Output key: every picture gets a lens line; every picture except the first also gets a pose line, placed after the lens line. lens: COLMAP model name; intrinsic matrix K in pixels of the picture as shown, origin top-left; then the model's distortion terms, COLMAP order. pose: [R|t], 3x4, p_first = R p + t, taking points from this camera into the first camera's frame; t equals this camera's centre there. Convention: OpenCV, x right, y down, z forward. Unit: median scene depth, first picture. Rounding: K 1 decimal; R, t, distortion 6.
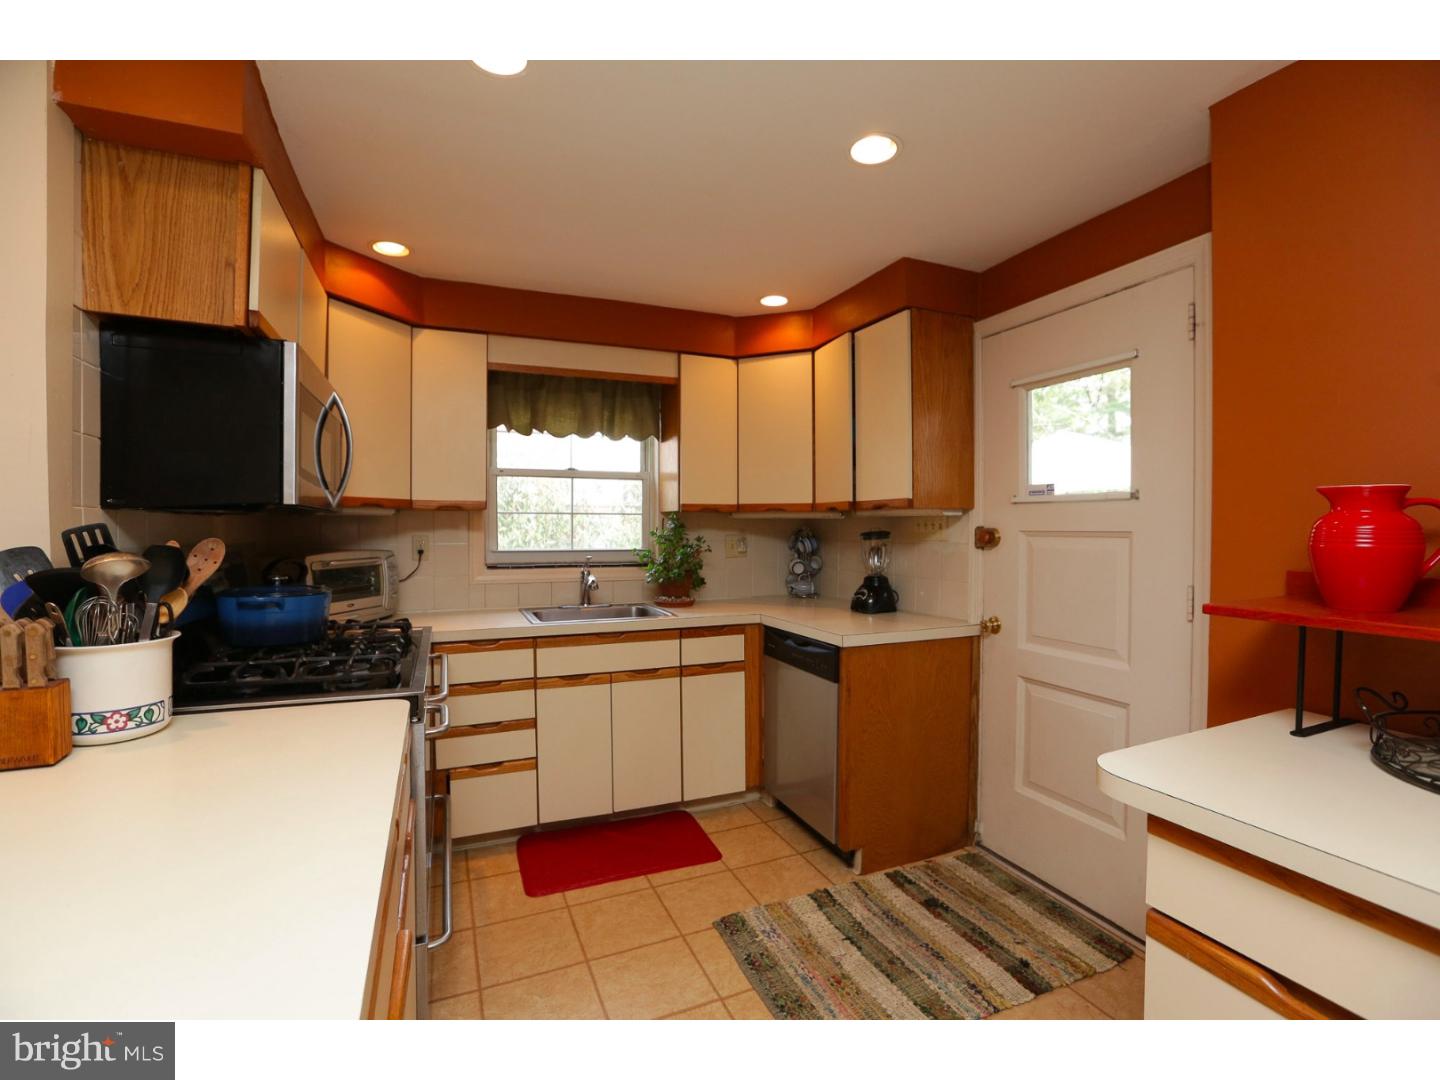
lens RADIAL K [[693.1, 0, 720.0], [0, 693.1, 540.0], [0, 0, 1]] dist [-0.001245, 0.000252]
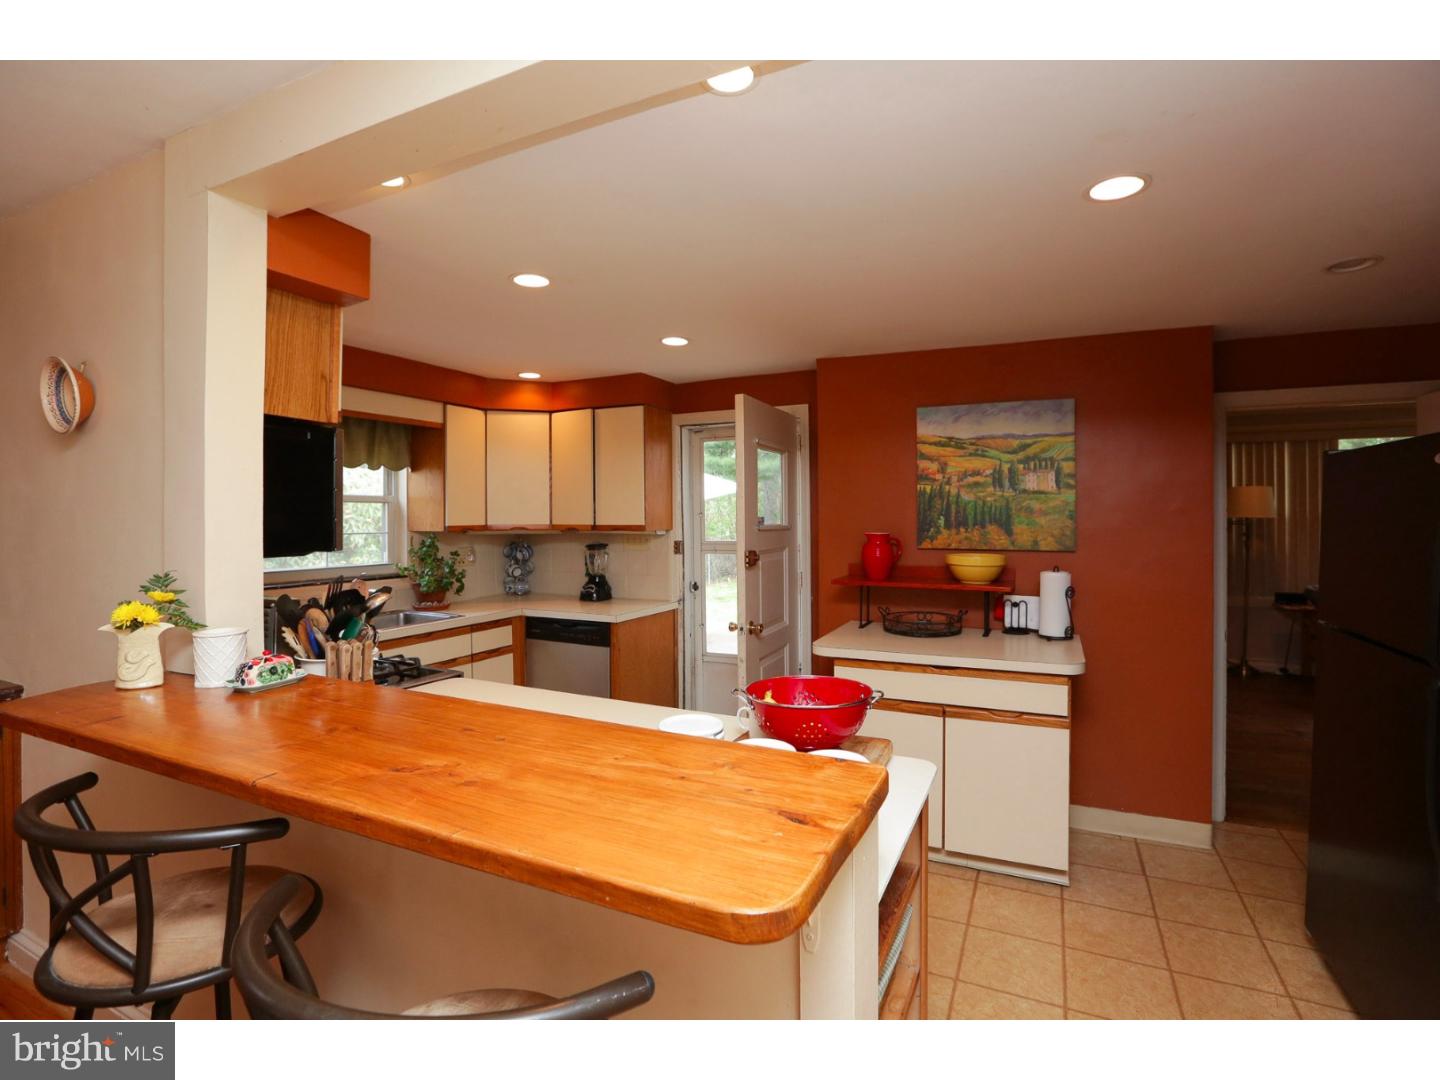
lens RADIAL K [[693.1, 0, 720.0], [0, 693.1, 540.0], [0, 0, 1]] dist [-0.001245, 0.000252]
pose [[0.771661, -0.029931, 0.635329, -0.482242], [0.020935, 0.999546, 0.021663, -0.045415], [-0.635689, -0.003416, 0.771938, -0.264804]]
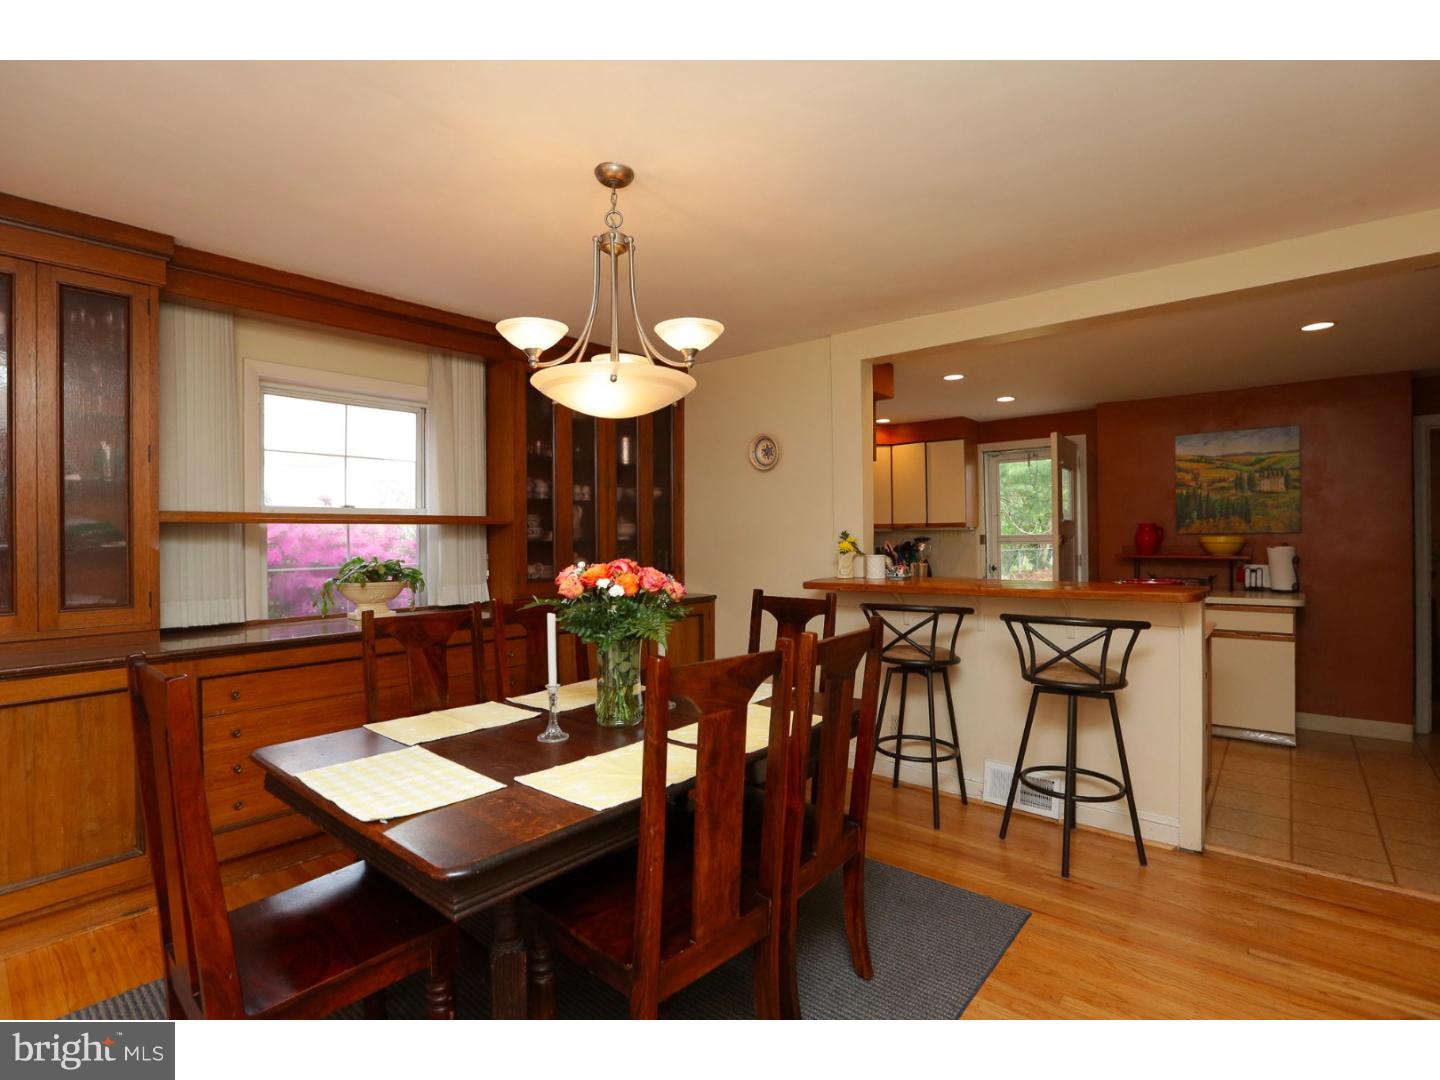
lens RADIAL K [[647.3, 0, 819.1], [0, 647.3, 552.2], [0, 0, 1]] dist [0.023249, 0.000084]
pose [[0.869511, -0.027167, 0.493166, -0.954491], [0.024312, 0.999630, 0.012202, -0.000234], [-0.493315, 0.001380, 0.869849, -0.491509]]
